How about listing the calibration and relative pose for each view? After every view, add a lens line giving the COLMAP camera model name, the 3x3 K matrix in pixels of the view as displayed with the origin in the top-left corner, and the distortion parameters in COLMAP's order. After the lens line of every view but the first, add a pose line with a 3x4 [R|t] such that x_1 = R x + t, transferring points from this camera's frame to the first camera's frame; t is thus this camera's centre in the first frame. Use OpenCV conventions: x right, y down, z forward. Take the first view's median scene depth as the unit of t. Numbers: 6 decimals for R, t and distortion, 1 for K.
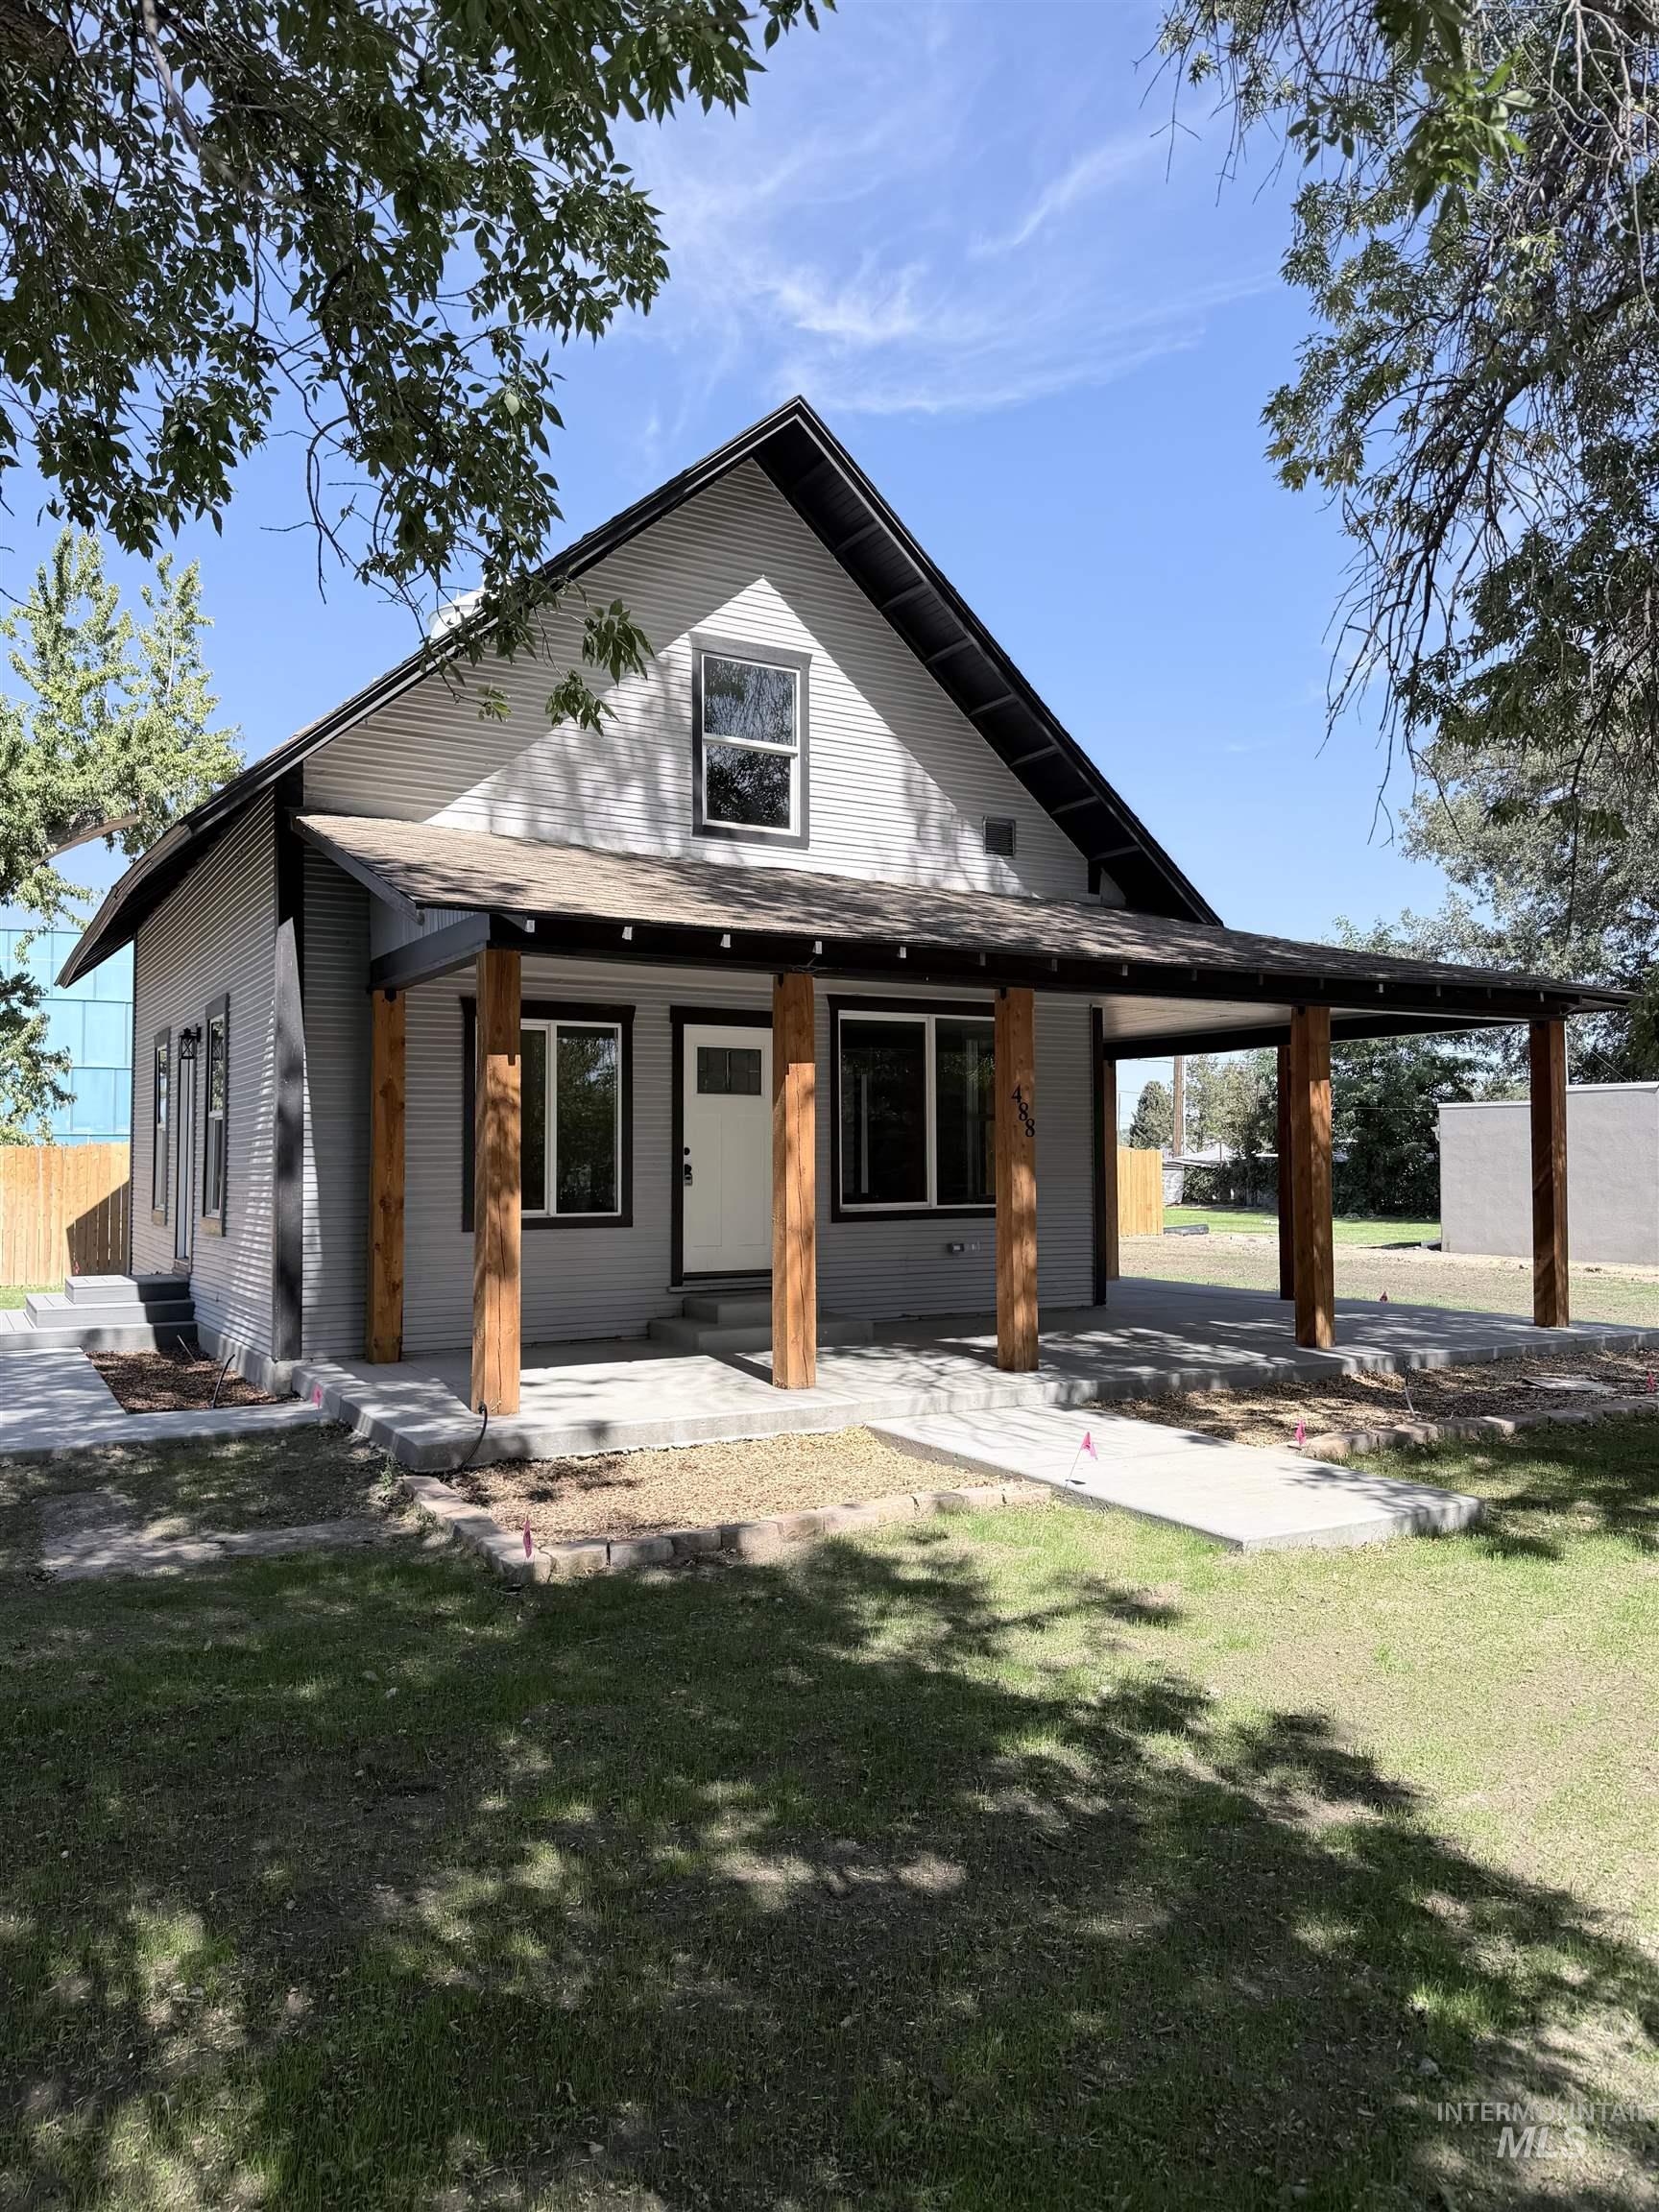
lens RADIAL K [[1562.0, 0, 813.7], [0, 1562.0, 1107.1], [0, 0, 1]] dist [0.040106, -0.041240]
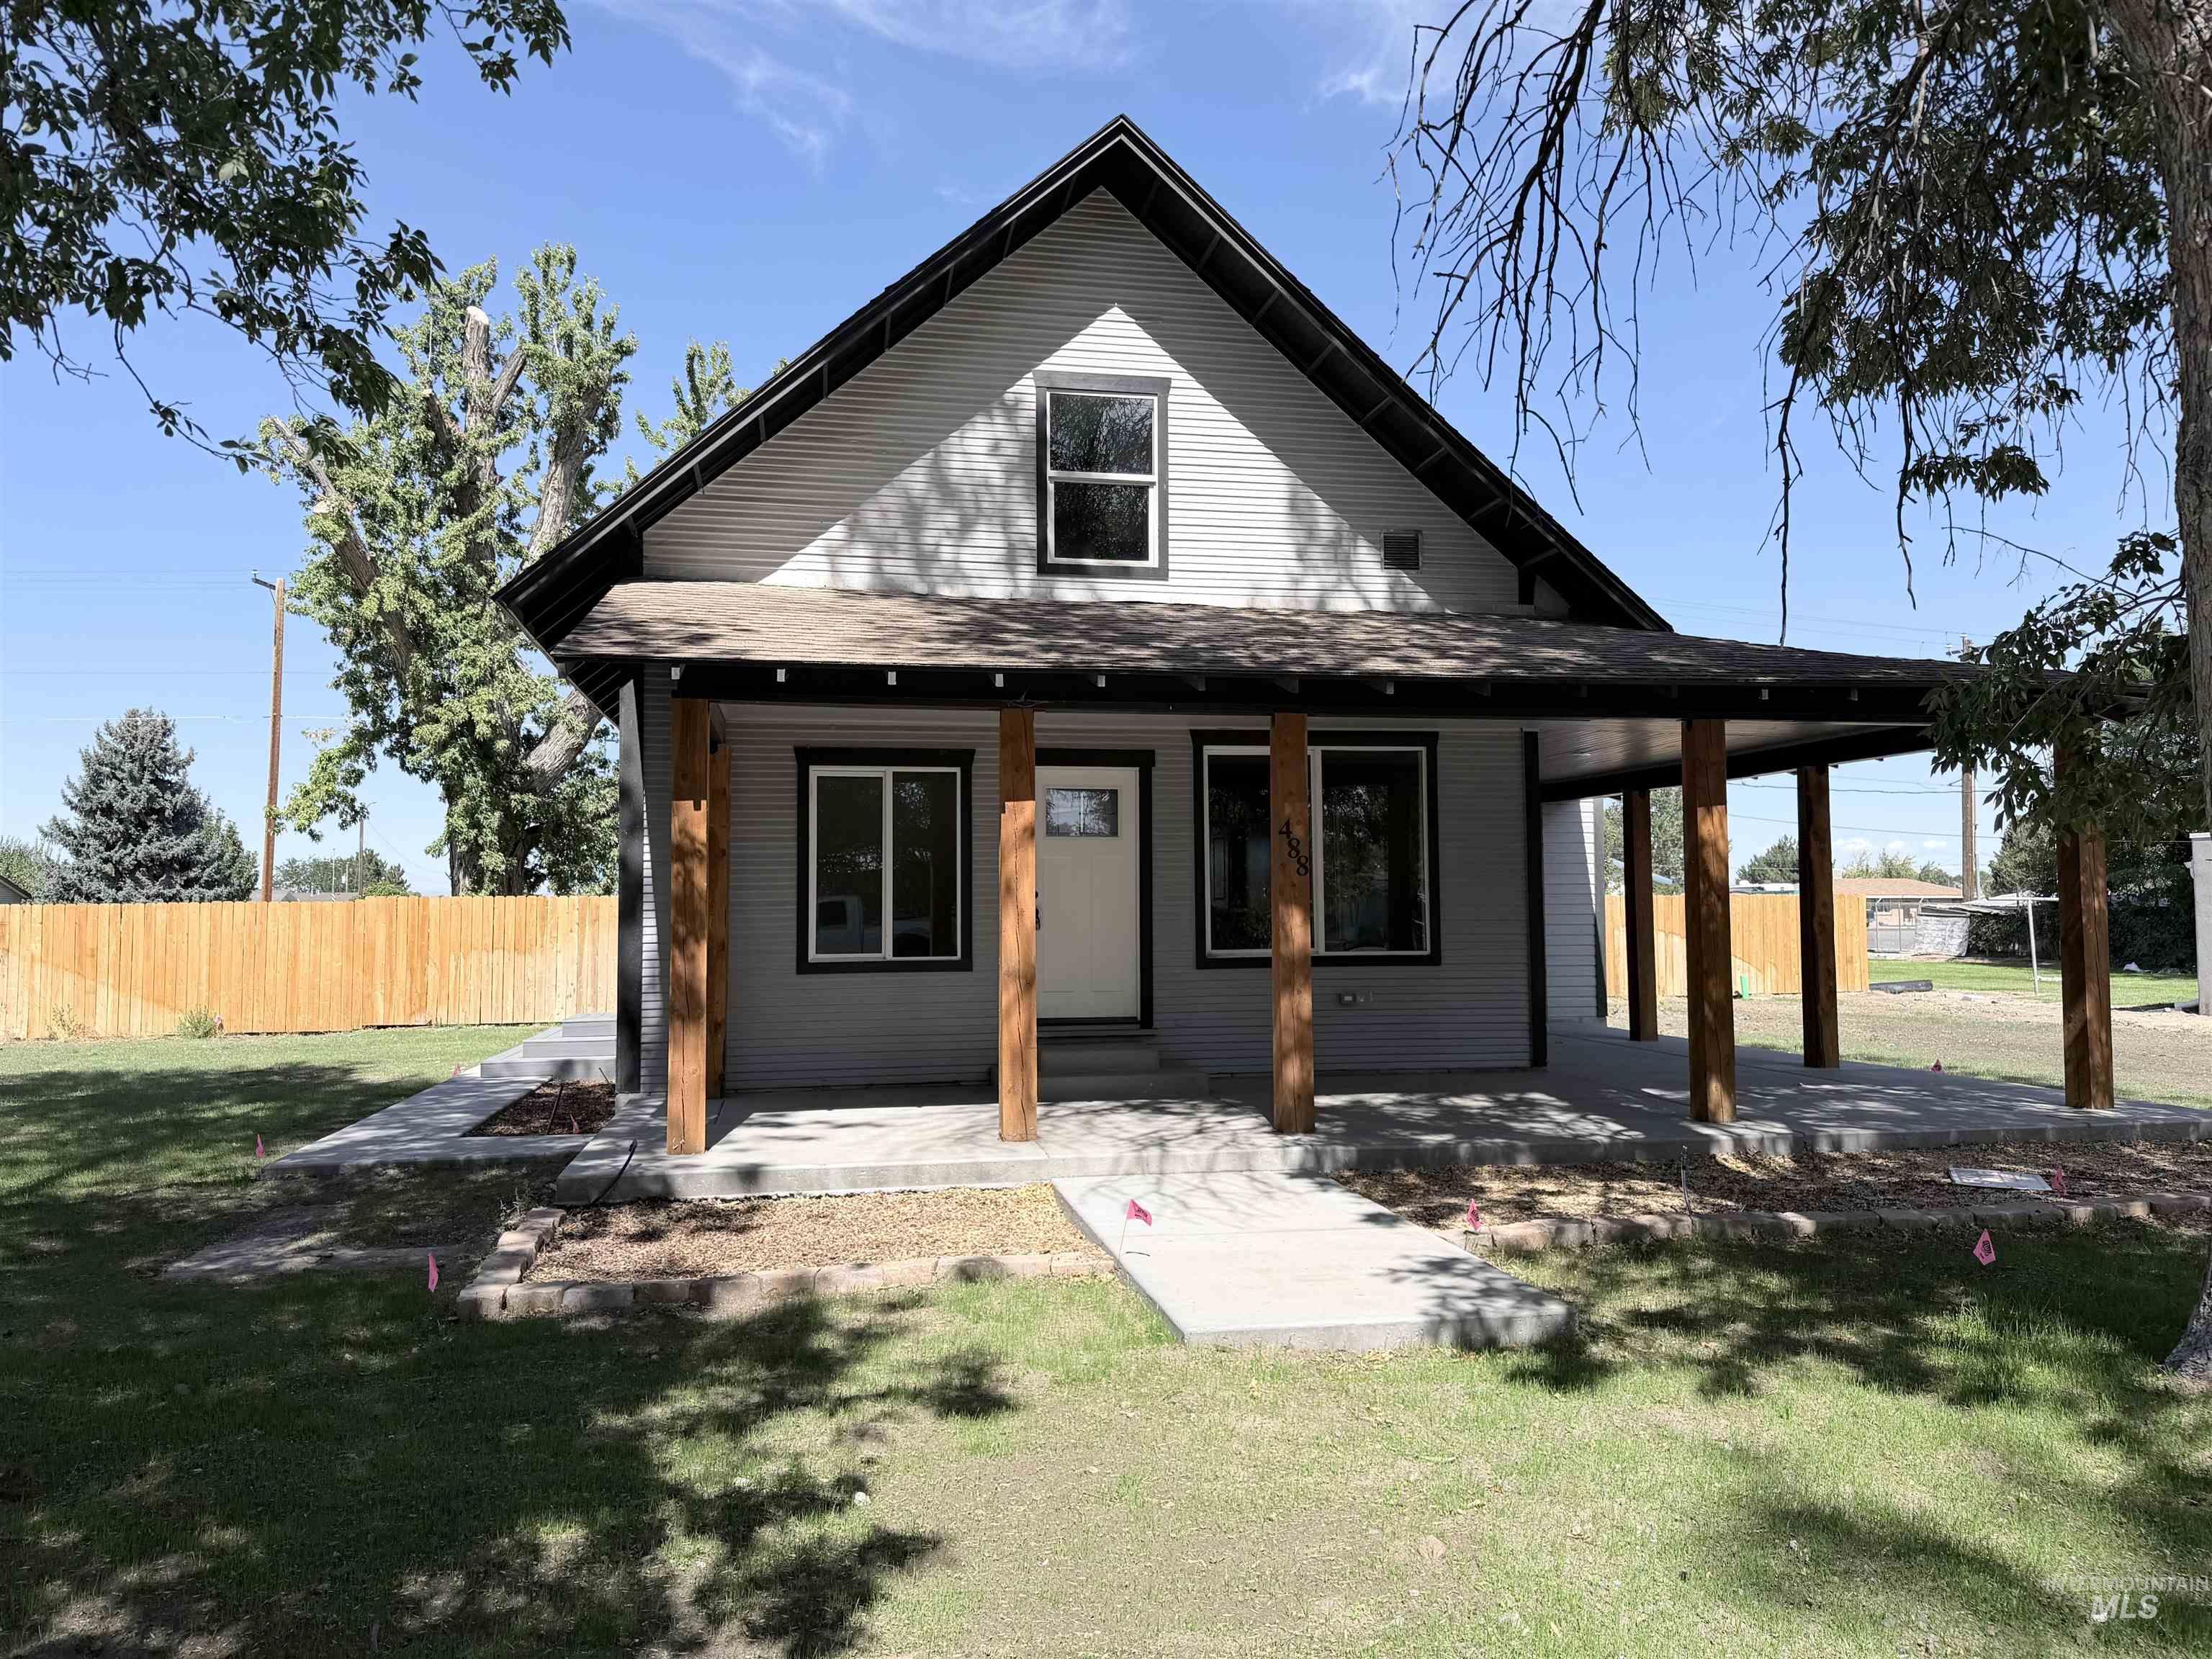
lens RADIAL K [[1562.0, 0, 1102.5], [0, 1562.0, 817.1], [0, 0, 1]] dist [0.040106, -0.041240]
pose [[0.942388, -0.024615, -0.333614, 0.312319], [0.016067, 0.999469, -0.028356, 0.008518], [0.334135, 0.021362, 0.942283, 0.095699]]
